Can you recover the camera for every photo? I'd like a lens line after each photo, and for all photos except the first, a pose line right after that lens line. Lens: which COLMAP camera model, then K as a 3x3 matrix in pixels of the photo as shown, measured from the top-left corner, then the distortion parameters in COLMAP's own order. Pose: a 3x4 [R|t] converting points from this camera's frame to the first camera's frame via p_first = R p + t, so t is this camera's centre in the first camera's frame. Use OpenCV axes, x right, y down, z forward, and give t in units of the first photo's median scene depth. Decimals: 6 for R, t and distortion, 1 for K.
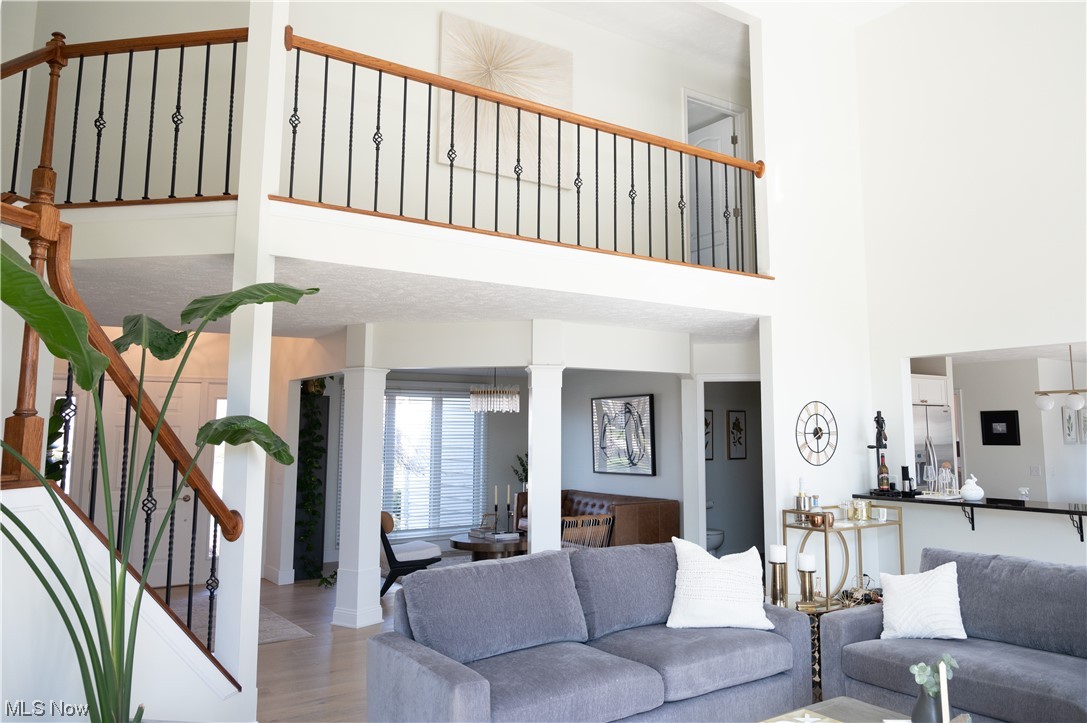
lens RADIAL K [[736.1, 0, 543.5], [0, 736.1, 361.5], [0, 0, 1]] dist [-0.002903, -0.001144]
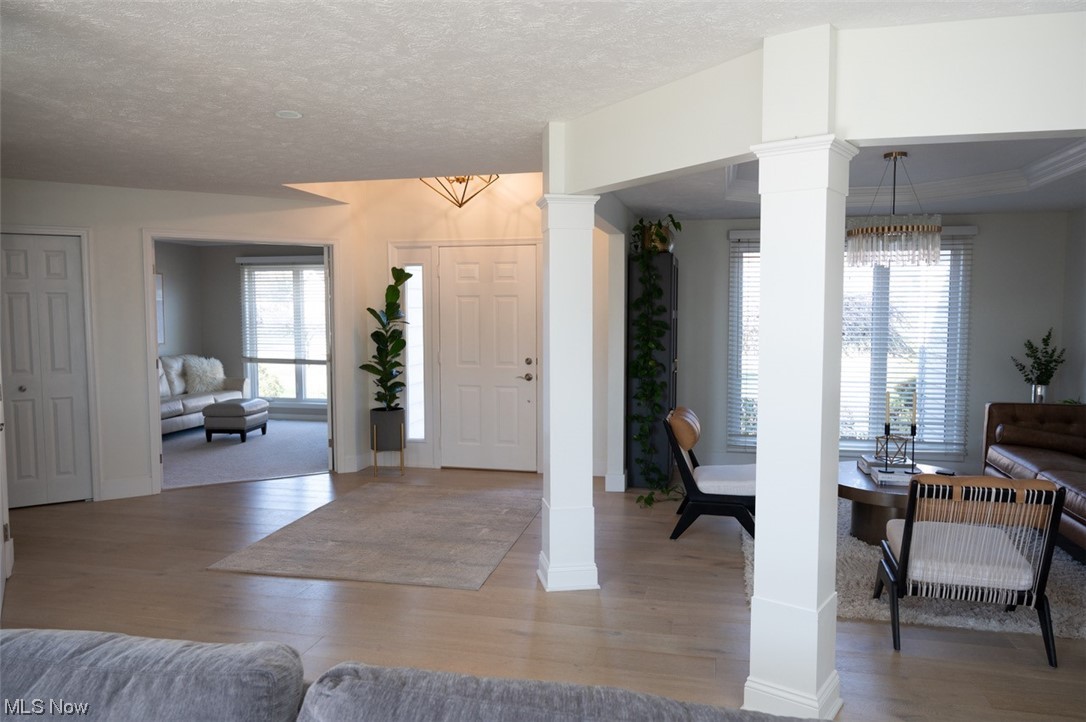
lens RADIAL K [[735.4, 0, 543.0], [0, 735.4, 361.0], [0, 0, 1]] dist [-0.002903, -0.001144]
pose [[0.711942, 0.051453, -0.700351, 0.138977], [0.066881, 0.987811, 0.140560, 0.042551], [0.699046, -0.146911, 0.699823, 0.385672]]
